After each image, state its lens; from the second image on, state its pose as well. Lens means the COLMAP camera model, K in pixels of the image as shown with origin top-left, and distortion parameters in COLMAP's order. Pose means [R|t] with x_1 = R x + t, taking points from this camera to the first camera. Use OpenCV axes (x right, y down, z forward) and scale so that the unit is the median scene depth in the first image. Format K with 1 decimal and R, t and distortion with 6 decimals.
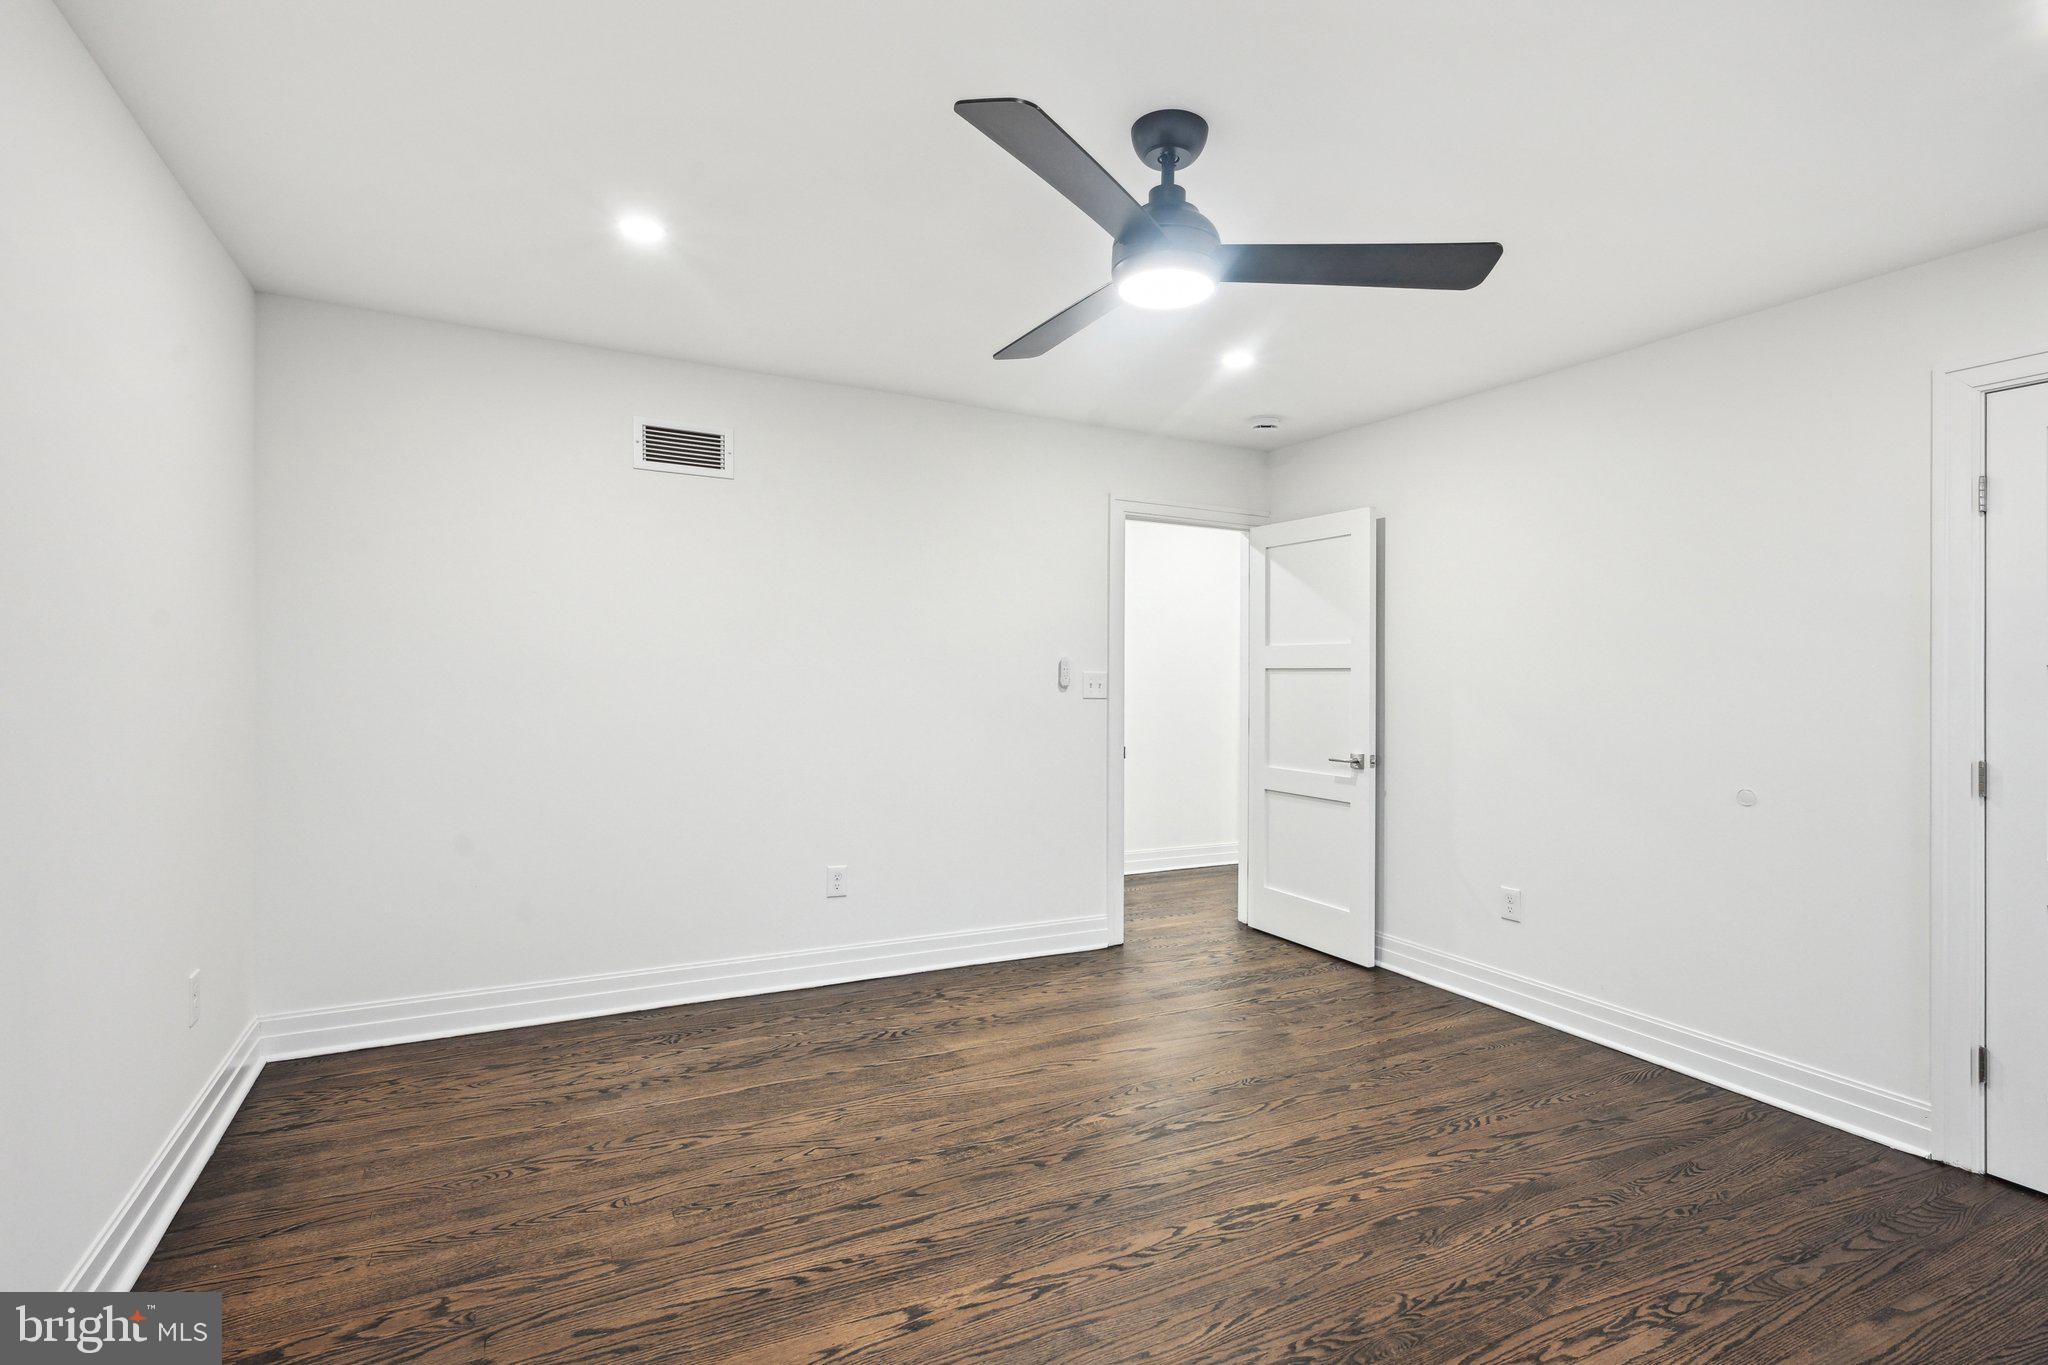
lens RADIAL K [[967.3, 0, 1028.2], [0, 967.3, 672.2], [0, 0, 1]] dist [0.001791, 0.000564]
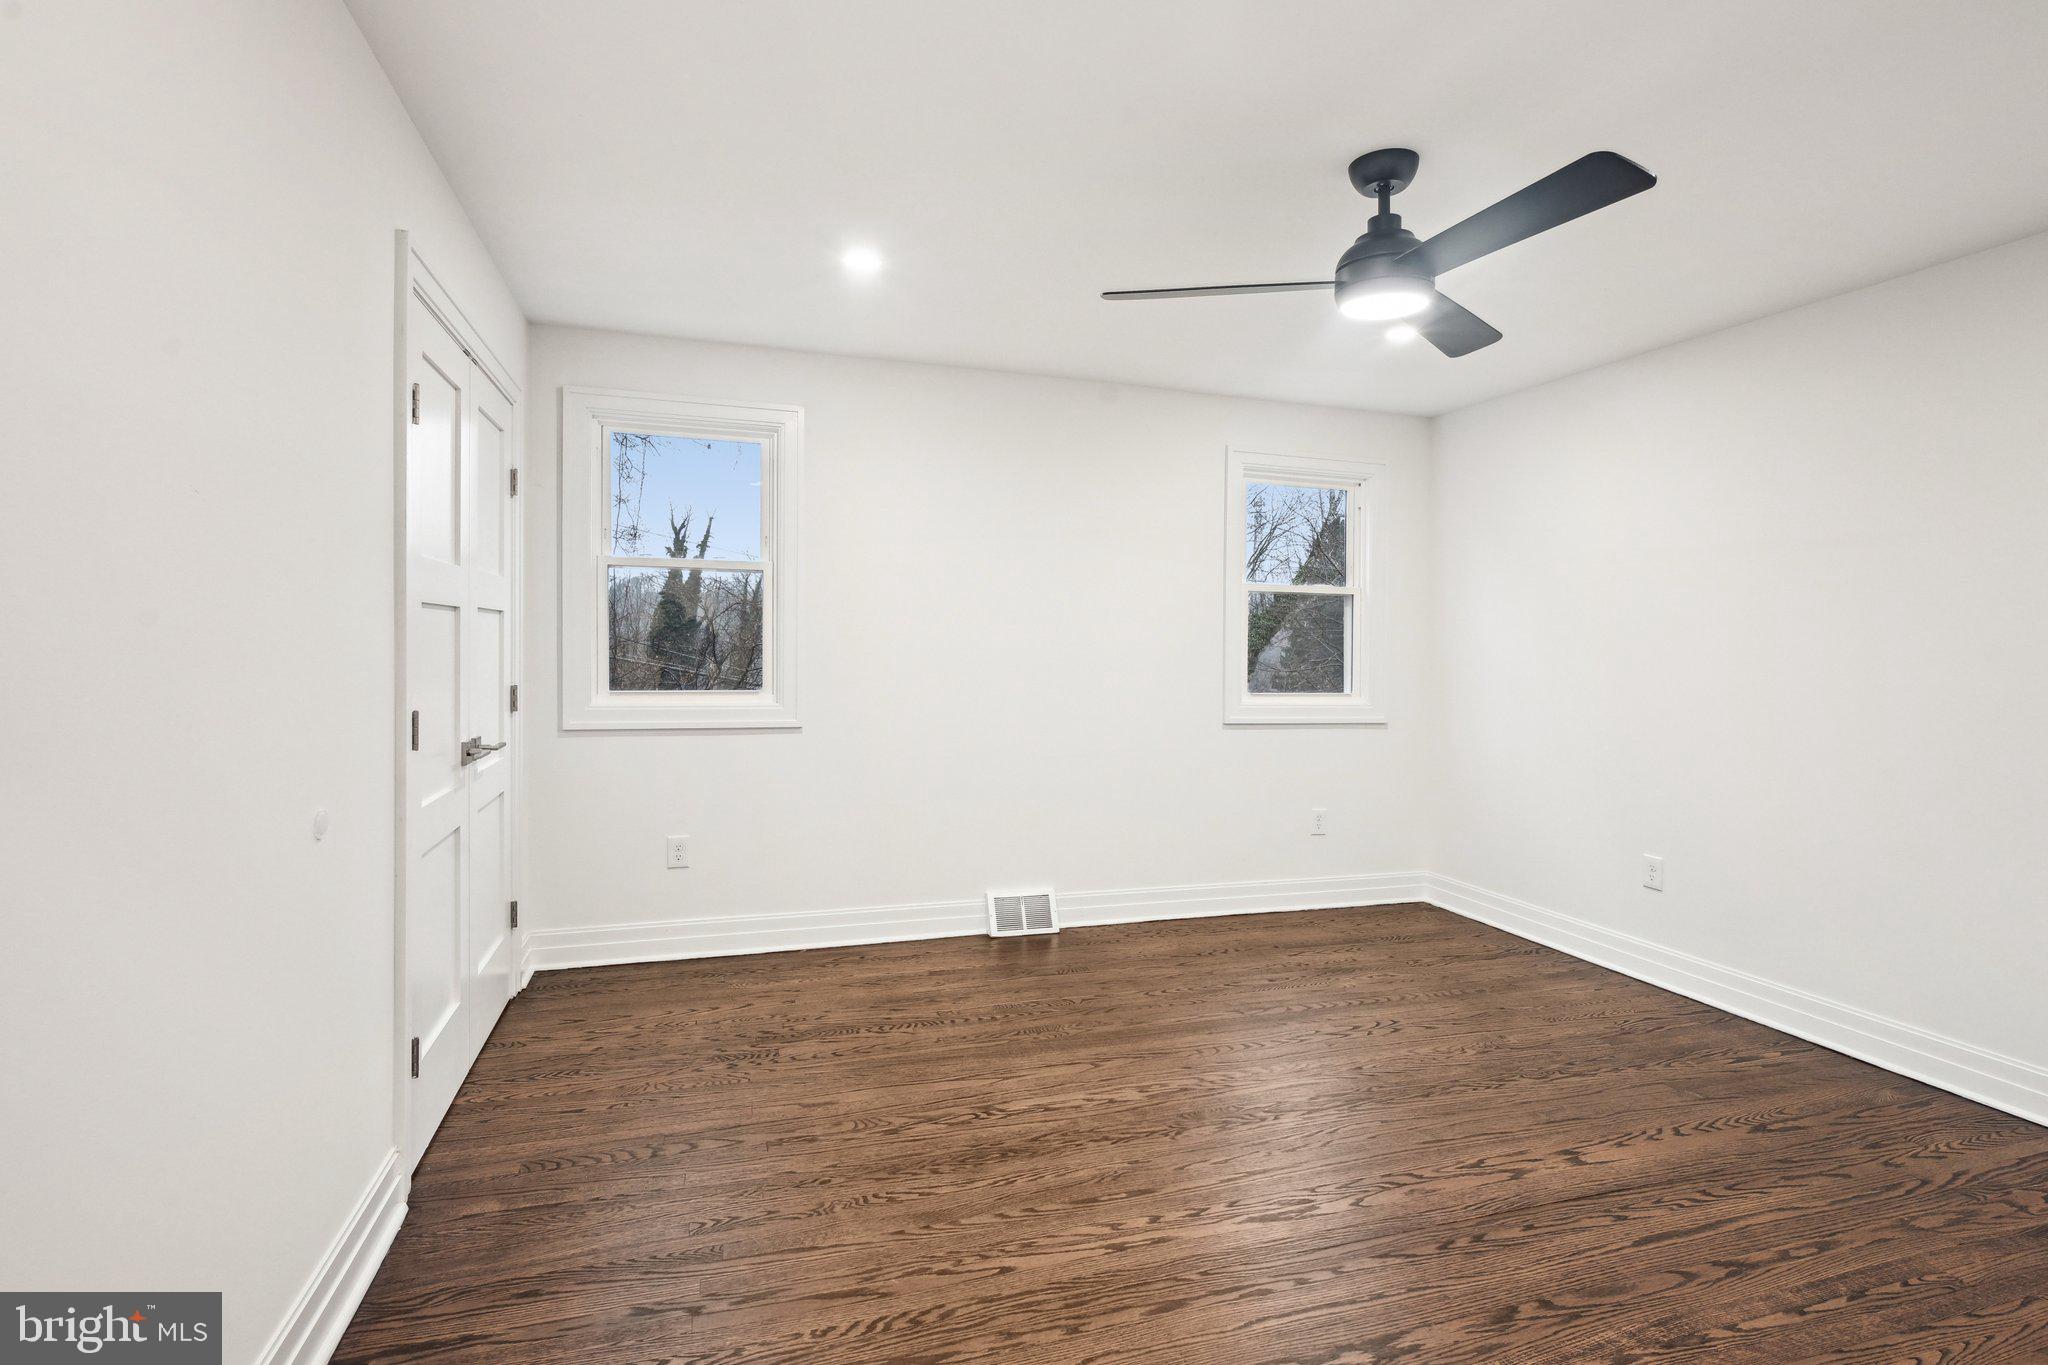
lens RADIAL K [[967.3, 0, 1028.2], [0, 967.3, 672.2], [0, 0, 1]] dist [0.001791, 0.000564]
pose [[-0.981519, -0.031854, 0.188696, 0.278312], [-0.026761, 0.999207, 0.029478, 0.002722], [-0.189486, 0.023883, -0.981593, 1.779594]]
